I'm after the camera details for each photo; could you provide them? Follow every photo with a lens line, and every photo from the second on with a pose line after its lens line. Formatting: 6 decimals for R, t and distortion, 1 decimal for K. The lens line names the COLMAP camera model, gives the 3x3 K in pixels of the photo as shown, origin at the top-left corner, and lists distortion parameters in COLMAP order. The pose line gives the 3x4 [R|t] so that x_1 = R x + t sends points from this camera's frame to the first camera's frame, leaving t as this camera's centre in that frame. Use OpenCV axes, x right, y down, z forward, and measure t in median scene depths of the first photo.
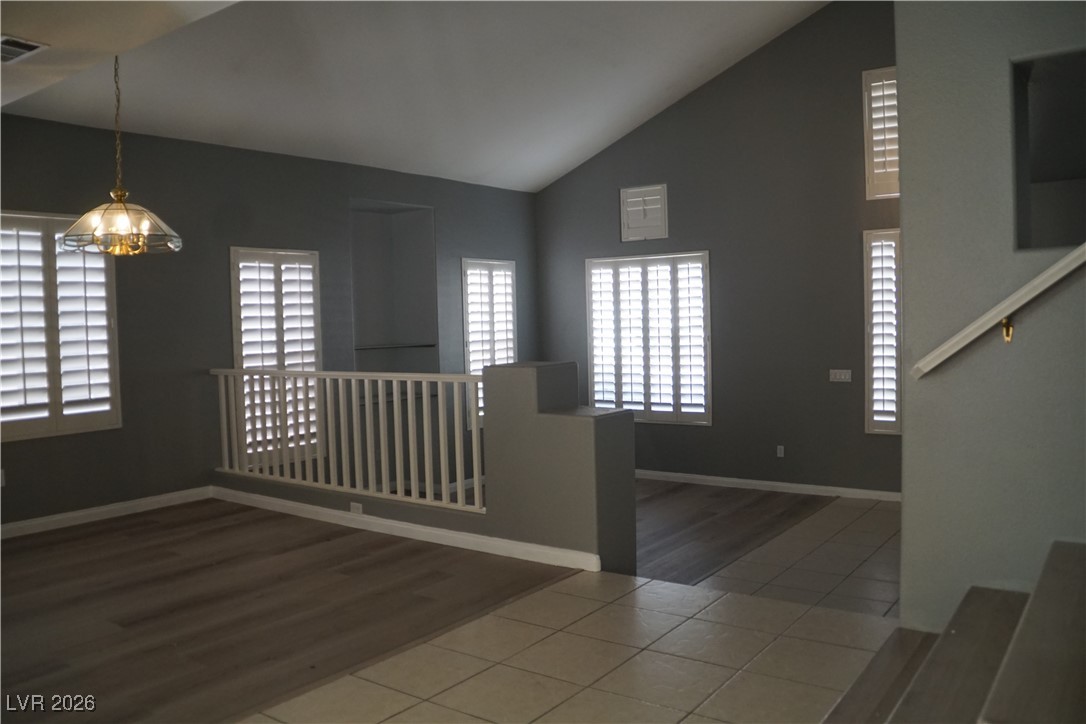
lens RADIAL K [[856.8, 0, 543.0], [0, 856.8, 362.0], [0, 0, 1]] dist [-0.164521, 0.112319]
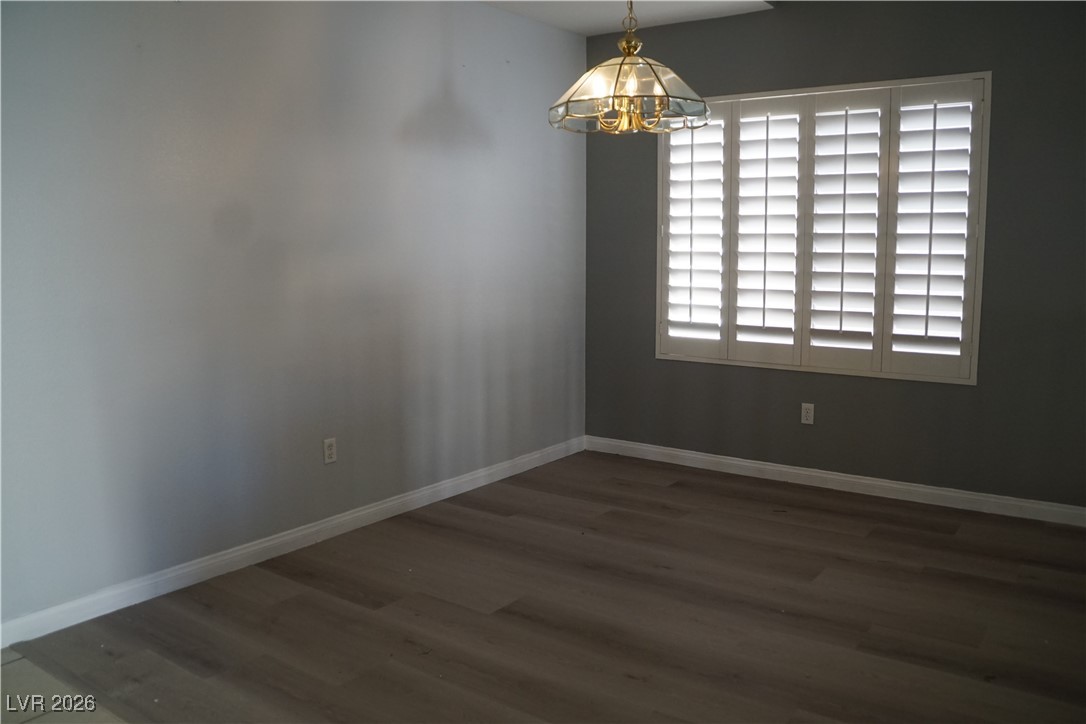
lens RADIAL K [[856.8, 0, 543.0], [0, 856.8, 362.0], [0, 0, 1]] dist [-0.164521, 0.112319]
pose [[-0.018268, 0.161845, -0.986647, 0.142005], [-0.048533, 0.985505, 0.162556, -0.028270], [0.998654, 0.050855, -0.010148, 0.548612]]
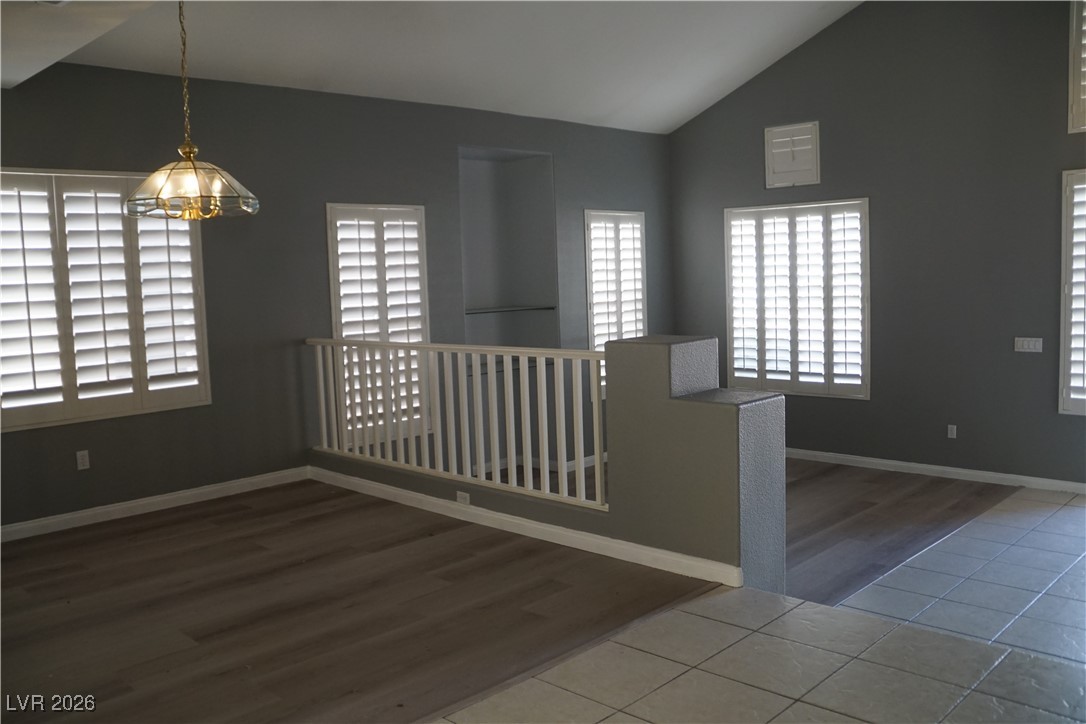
lens RADIAL K [[915.2, 0, 543.0], [0, 915.2, 362.0], [0, 0, 1]] dist [-0.147054, 0.122569]
pose [[0.989647, 0.003595, -0.143475, -0.000644], [0.003558, 0.998764, 0.049572, -0.013273], [0.143476, -0.049569, 0.988412, 0.055739]]
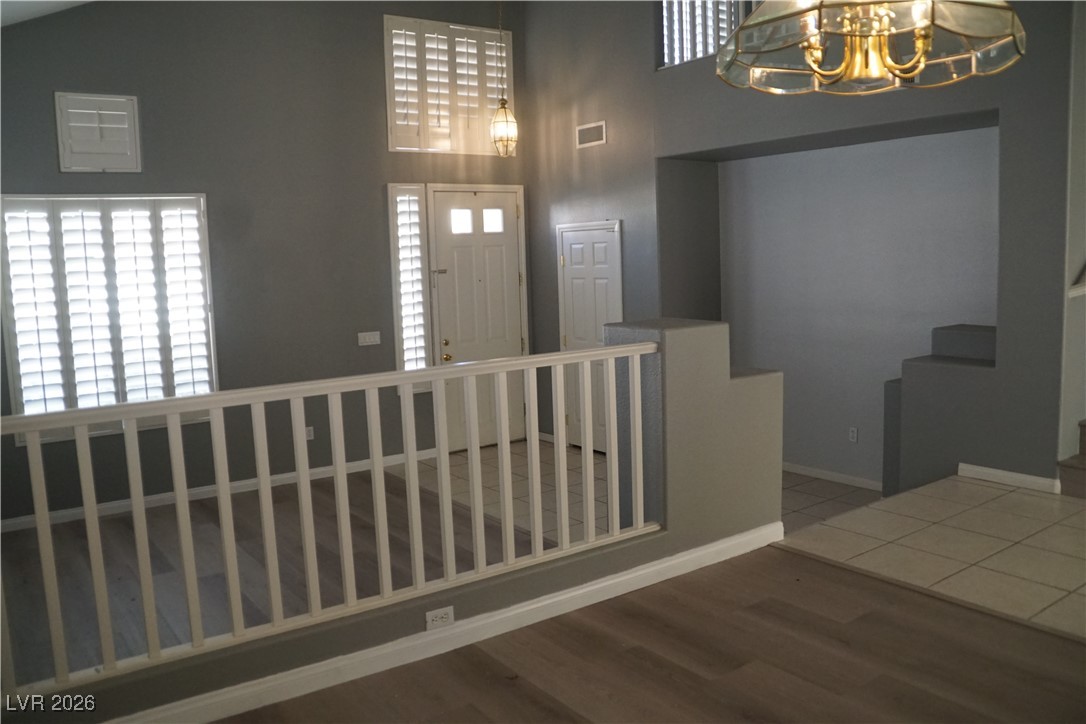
lens RADIAL K [[856.8, 0, 543.0], [0, 856.8, 362.0], [0, 0, 1]] dist [-0.164521, 0.112319]
pose [[0.315773, -0.101774, 0.943361, -0.529366], [0.072977, 0.993891, 0.082798, -0.023557], [-0.946024, 0.042699, 0.321271, 0.577023]]
